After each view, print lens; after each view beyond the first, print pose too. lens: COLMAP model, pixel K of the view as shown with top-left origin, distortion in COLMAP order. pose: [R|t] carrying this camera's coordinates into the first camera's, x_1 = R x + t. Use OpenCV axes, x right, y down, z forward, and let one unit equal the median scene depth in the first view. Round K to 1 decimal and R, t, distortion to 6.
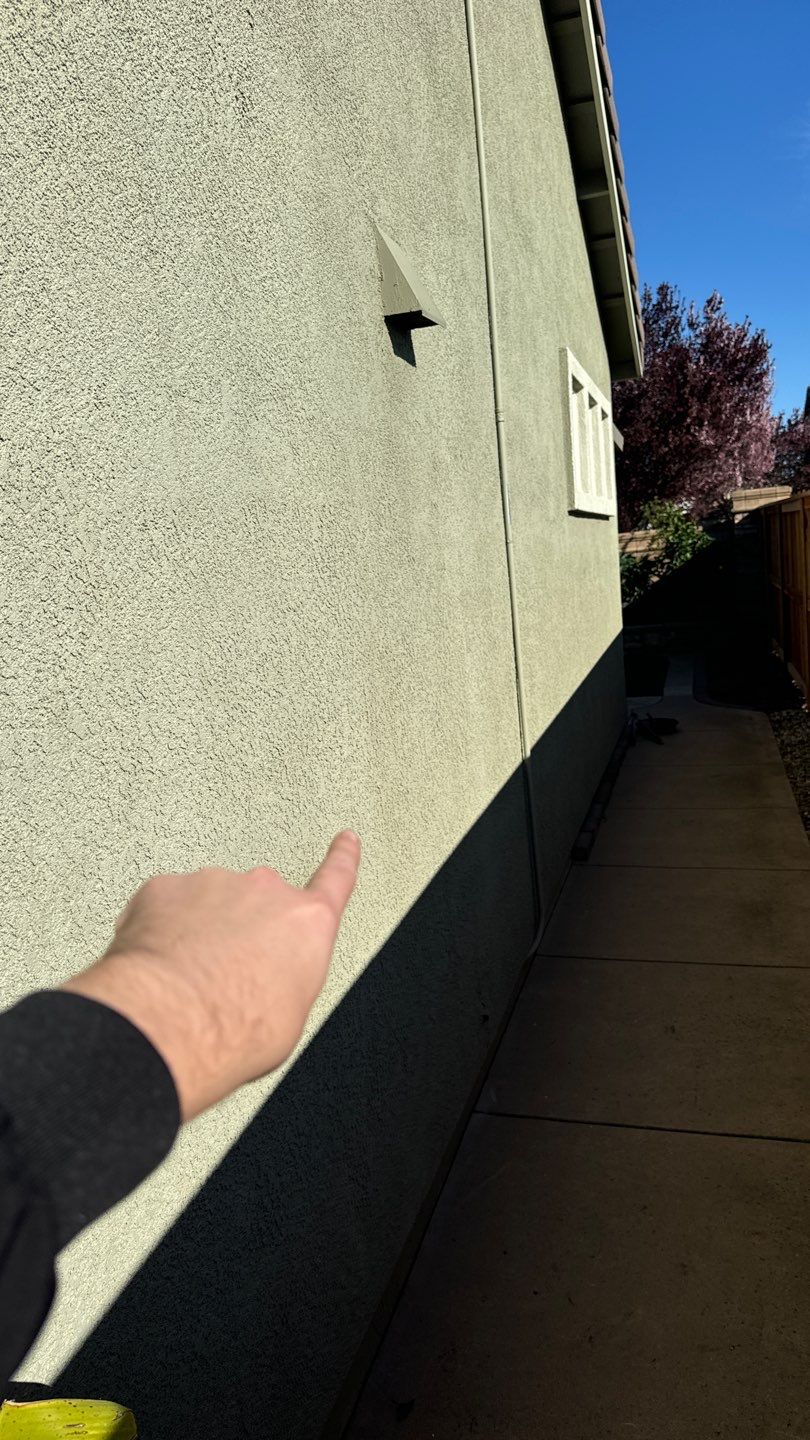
lens RADIAL K [[1019.1, 0, 396.3], [0, 1019.1, 727.7], [0, 0, 1]] dist [0.047597, -0.025261]
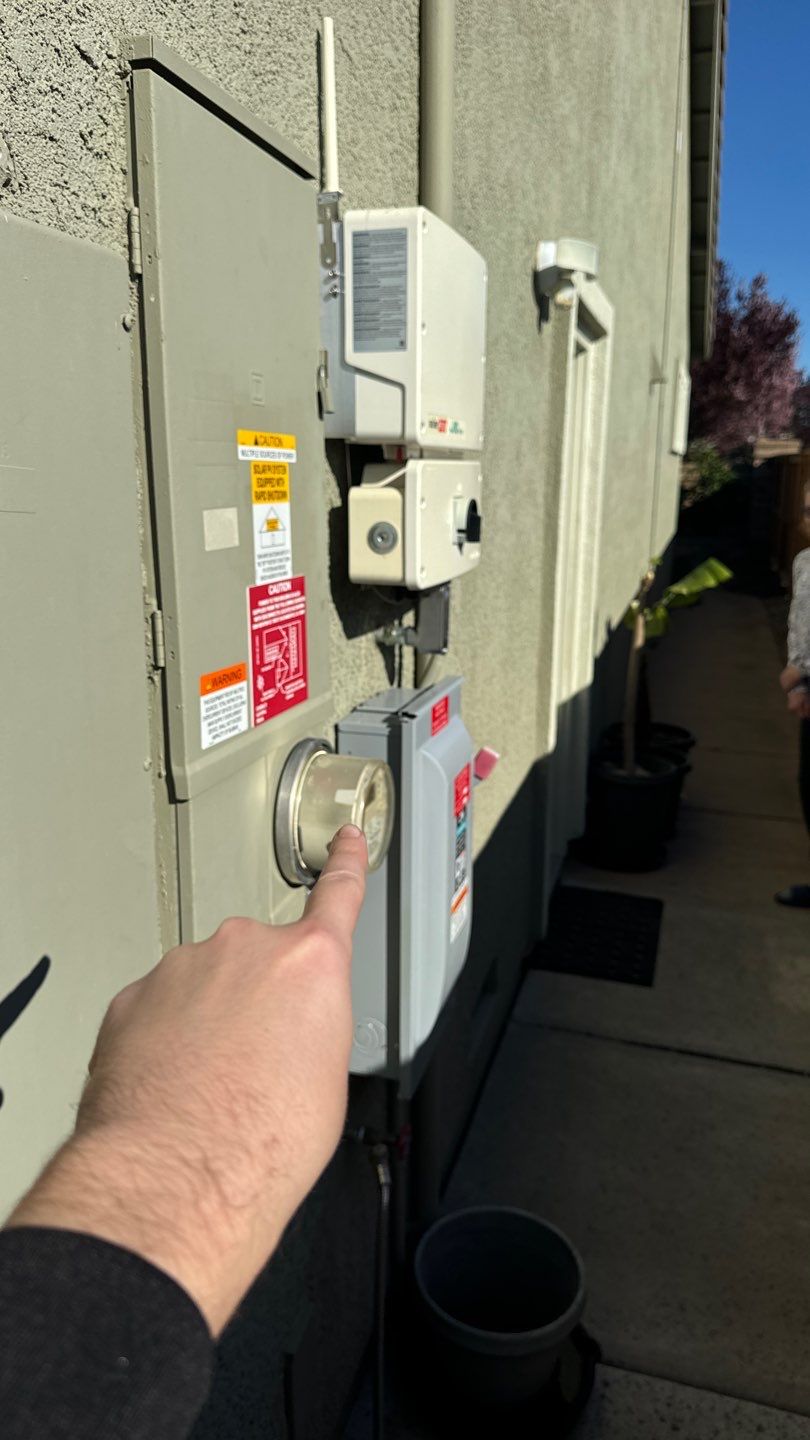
lens RADIAL K [[1019.1, 0, 407.1], [0, 1019.1, 709.3], [0, 0, 1]] dist [0.047597, -0.025261]
pose [[0.995044, 0.096061, 0.025697, -0.090047], [-0.097624, 0.992847, 0.068736, 0.048472], [-0.018910, -0.070904, 0.997304, -0.249228]]
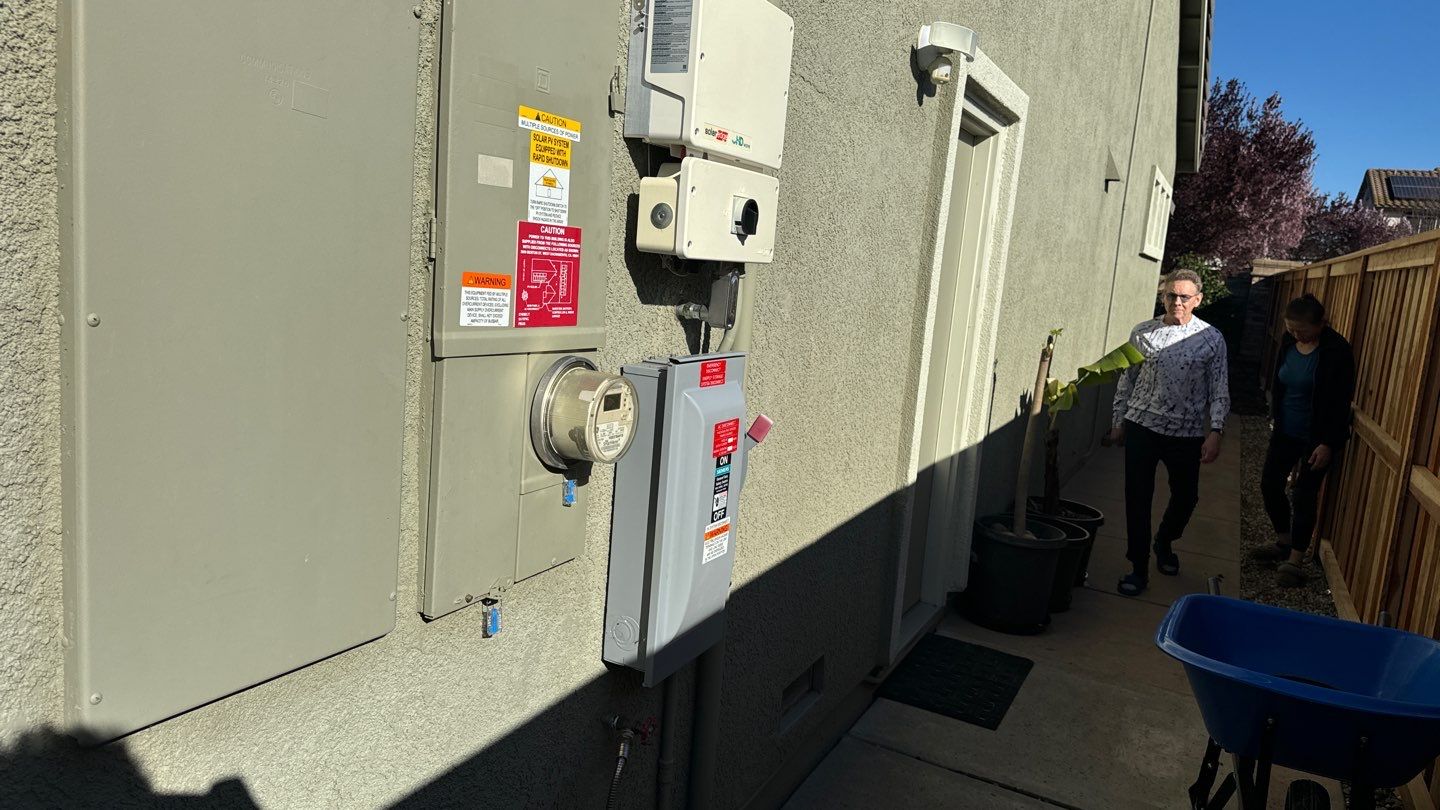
lens RADIAL K [[1019.1, 0, 750.5], [0, 1019.1, 406.4], [0, 0, 1]] dist [0.047597, -0.025261]
pose [[0.972344, 0.199106, -0.122081, -0.068461], [-0.200347, 0.979723, 0.002149, 0.056667], [0.120033, 0.022369, 0.992518, -0.266666]]
